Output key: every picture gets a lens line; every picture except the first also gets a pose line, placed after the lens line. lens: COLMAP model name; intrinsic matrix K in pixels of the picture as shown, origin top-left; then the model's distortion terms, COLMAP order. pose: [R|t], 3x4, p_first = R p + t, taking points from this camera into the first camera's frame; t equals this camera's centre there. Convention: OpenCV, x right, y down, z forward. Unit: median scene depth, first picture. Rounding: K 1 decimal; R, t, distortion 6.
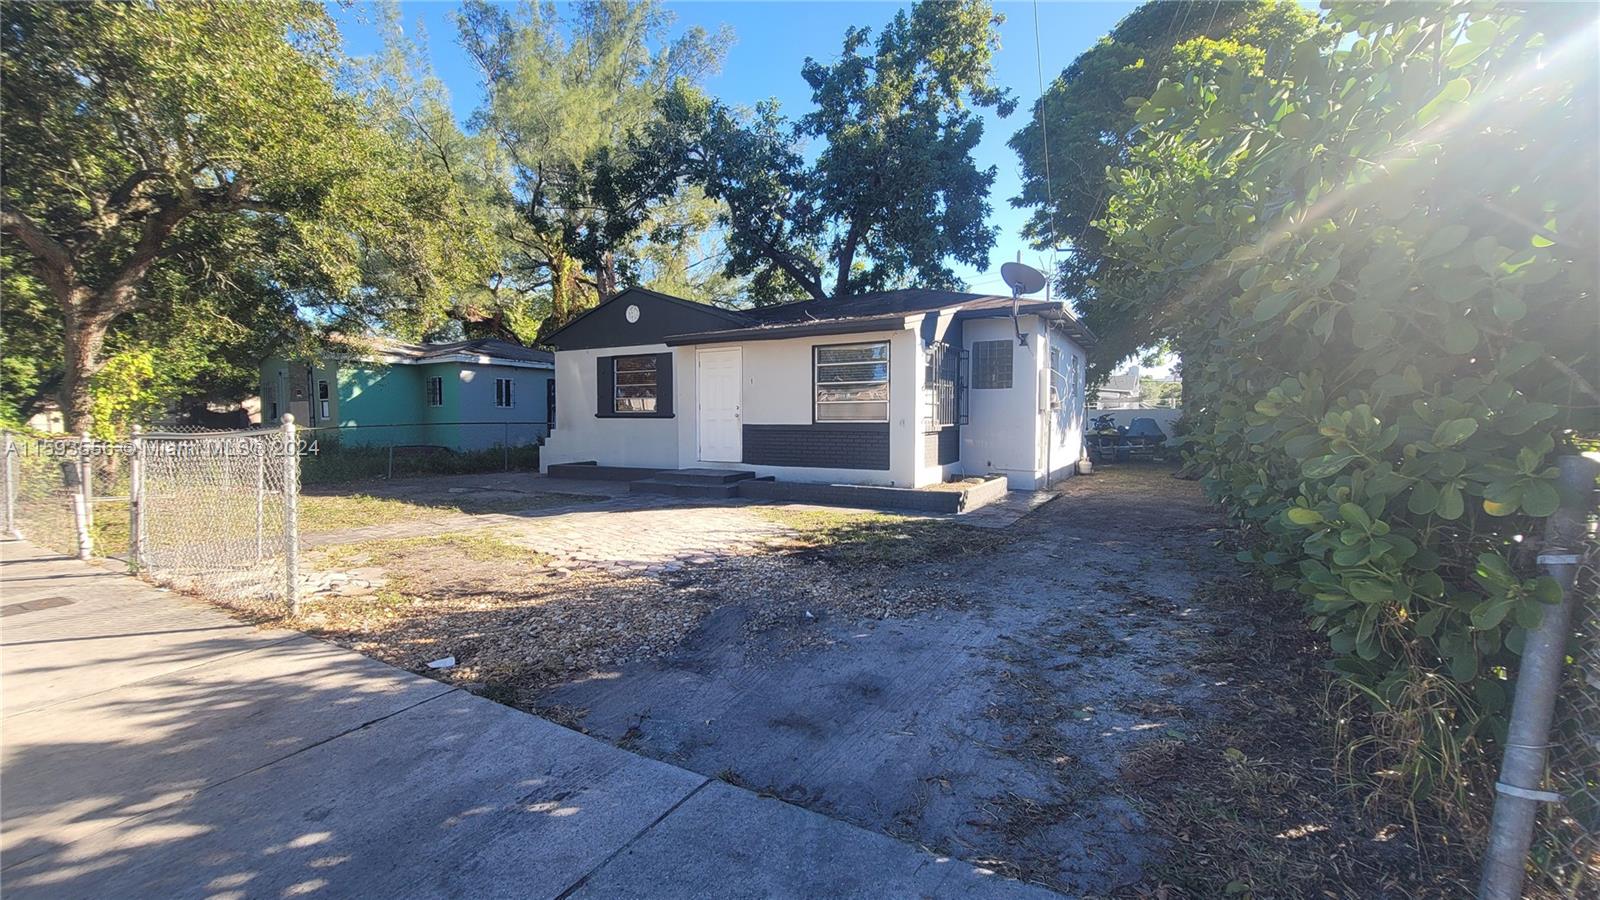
lens RADIAL K [[658.0, 0, 794.4], [0, 658.0, 449.4], [0, 0, 1]] dist [-0.002392, -0.001019]
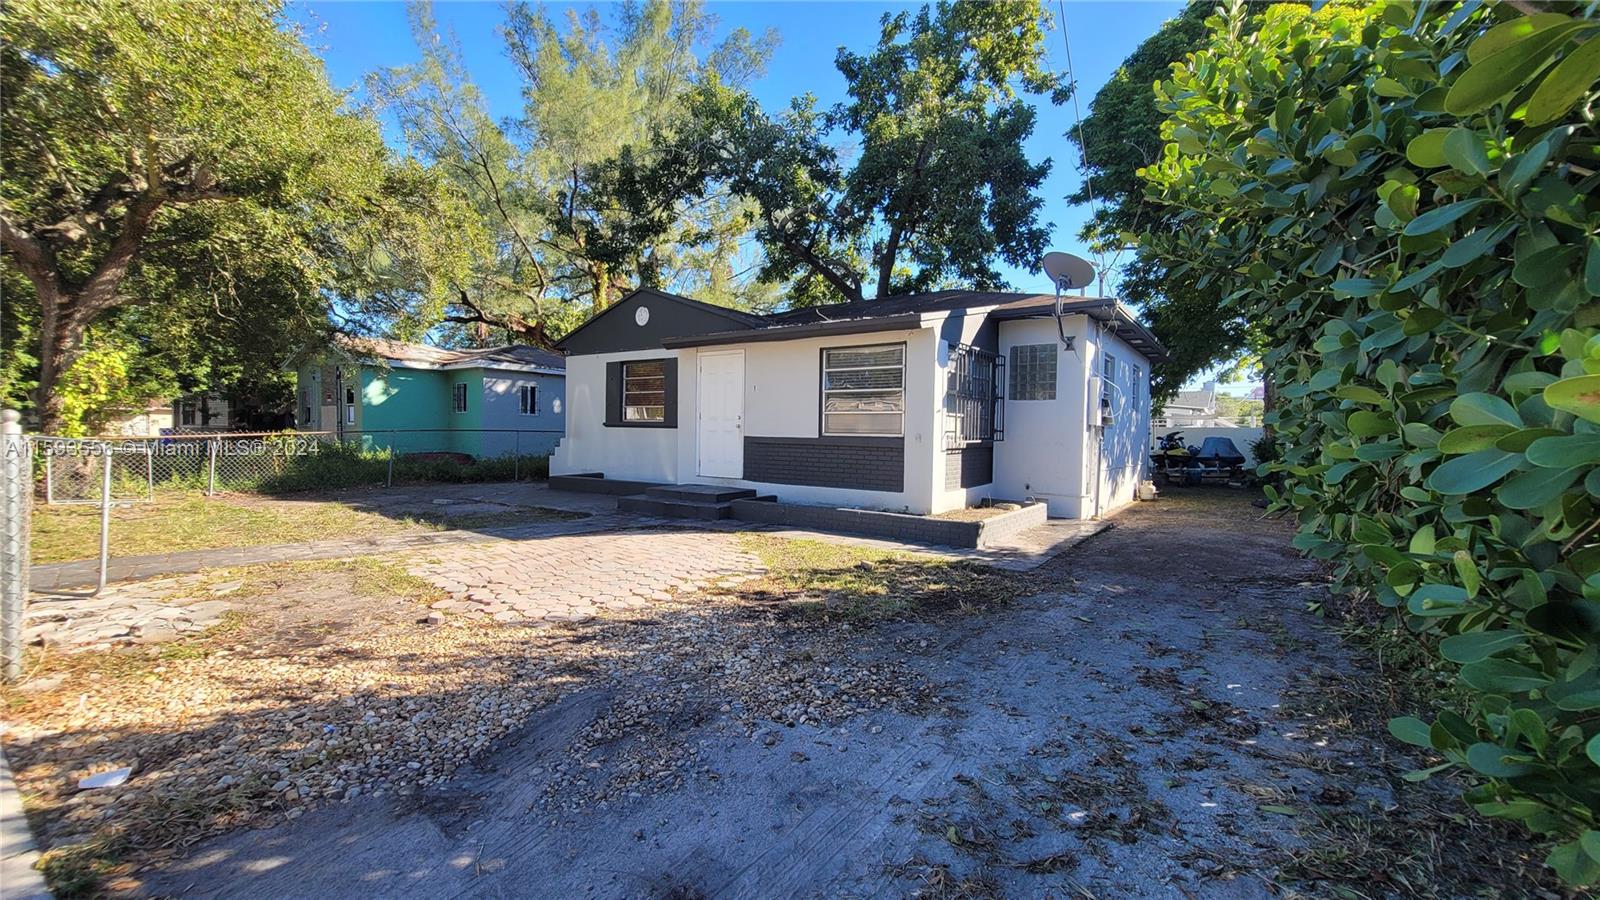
lens RADIAL K [[658.0, 0, 793.2], [0, 658.0, 448.2], [0, 0, 1]] dist [-0.002392, -0.001019]
pose [[0.995903, 0.018549, -0.088503, 0.063314], [-0.020457, 0.999576, -0.020704, -0.004454], [0.088081, 0.022430, 0.995861, 0.108622]]
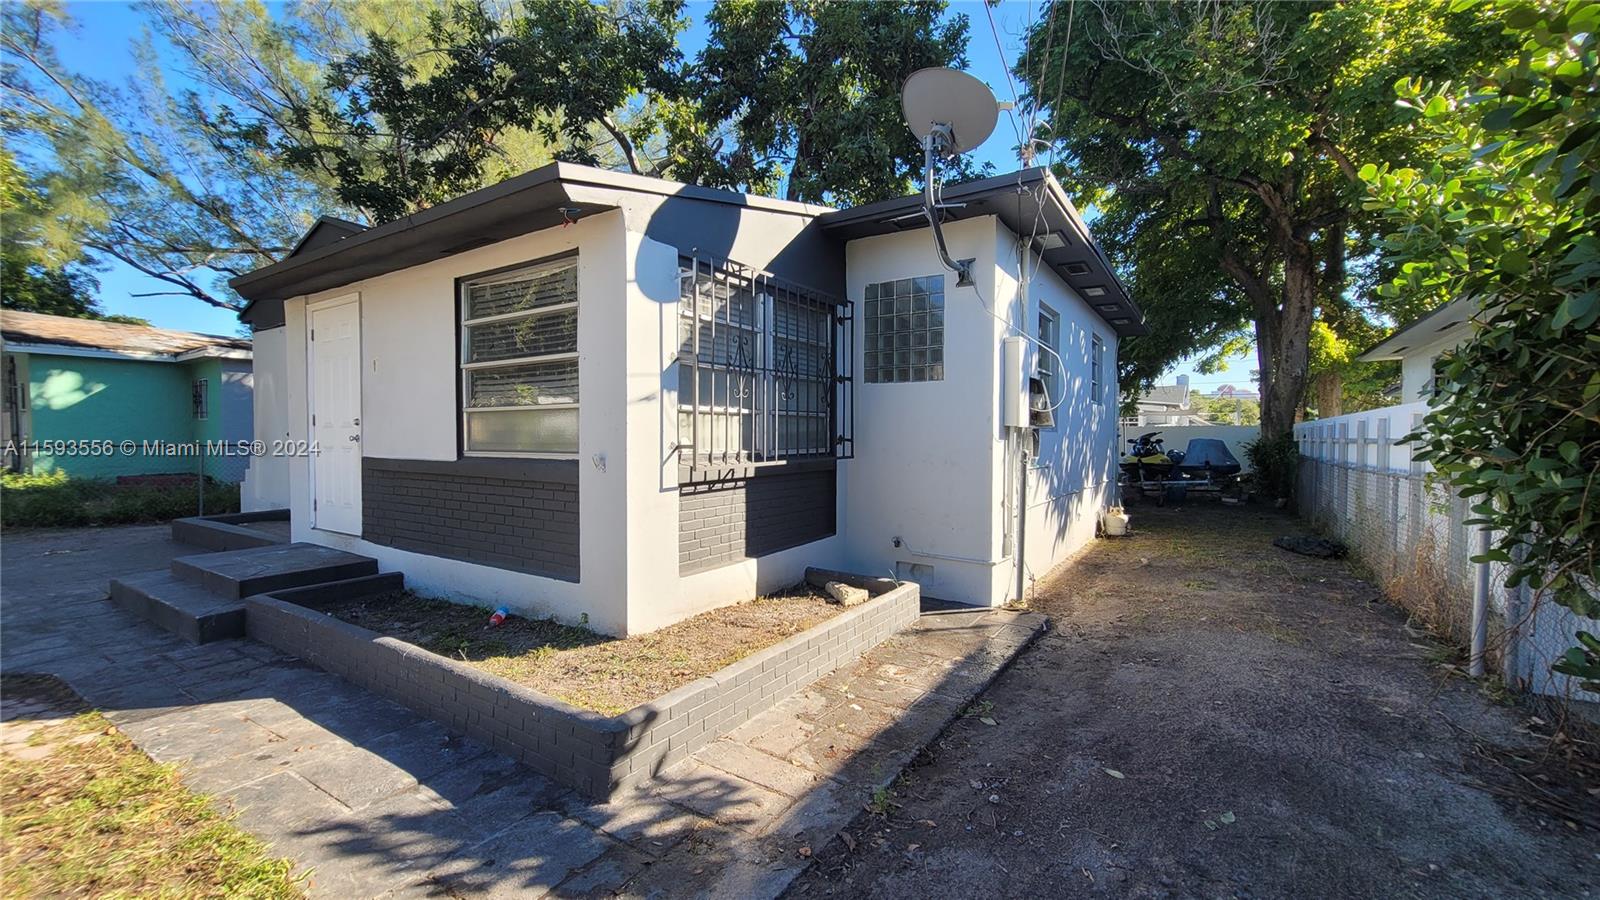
lens RADIAL K [[658.0, 0, 792.4], [0, 658.0, 452.0], [0, 0, 1]] dist [-0.002392, -0.001019]
pose [[0.998482, 0.004800, -0.054864, 0.240967], [-0.005898, 0.999785, -0.019878, -0.031960], [0.054757, 0.020172, 0.998296, 0.513290]]
